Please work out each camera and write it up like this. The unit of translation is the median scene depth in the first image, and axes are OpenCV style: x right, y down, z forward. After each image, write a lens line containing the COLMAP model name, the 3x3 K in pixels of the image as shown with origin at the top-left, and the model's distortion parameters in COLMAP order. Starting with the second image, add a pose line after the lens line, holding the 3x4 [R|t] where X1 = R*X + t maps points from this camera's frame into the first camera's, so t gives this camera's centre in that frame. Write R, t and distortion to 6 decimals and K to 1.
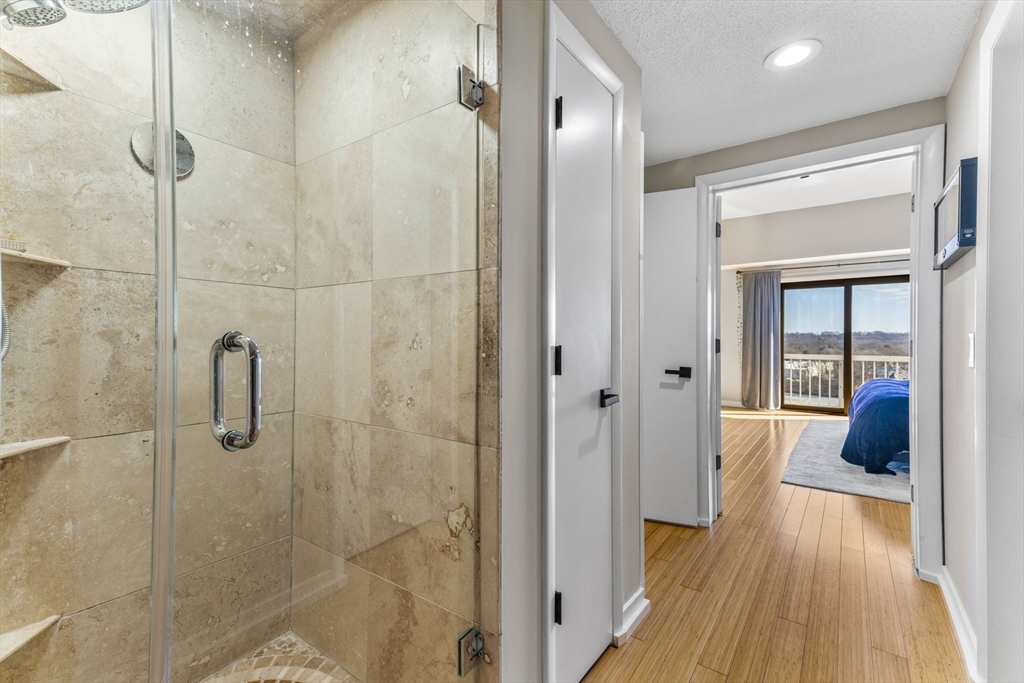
lens RADIAL K [[455.7, 0, 515.1], [0, 455.7, 339.2], [0, 0, 1]] dist [0.045716, -0.004337]
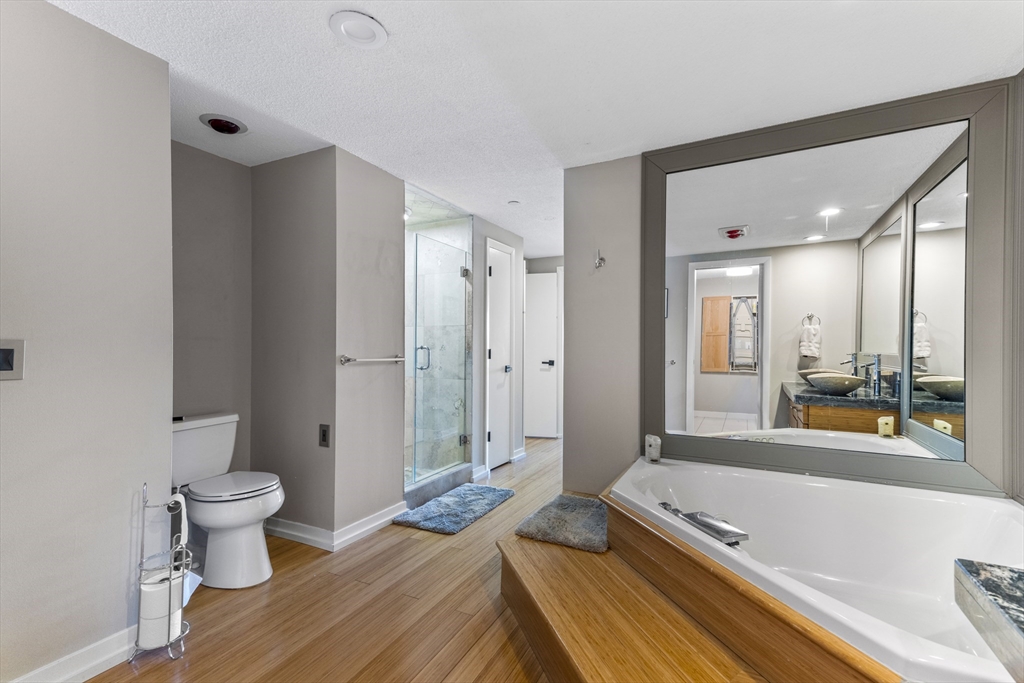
lens RADIAL K [[455.7, 0, 512.8], [0, 455.7, 338.4], [0, 0, 1]] dist [0.045716, -0.004337]
pose [[0.990422, 0.005572, 0.137964, -0.192417], [-0.003190, 0.999842, -0.017479, -0.005757], [-0.138039, 0.016872, 0.990283, -2.230059]]
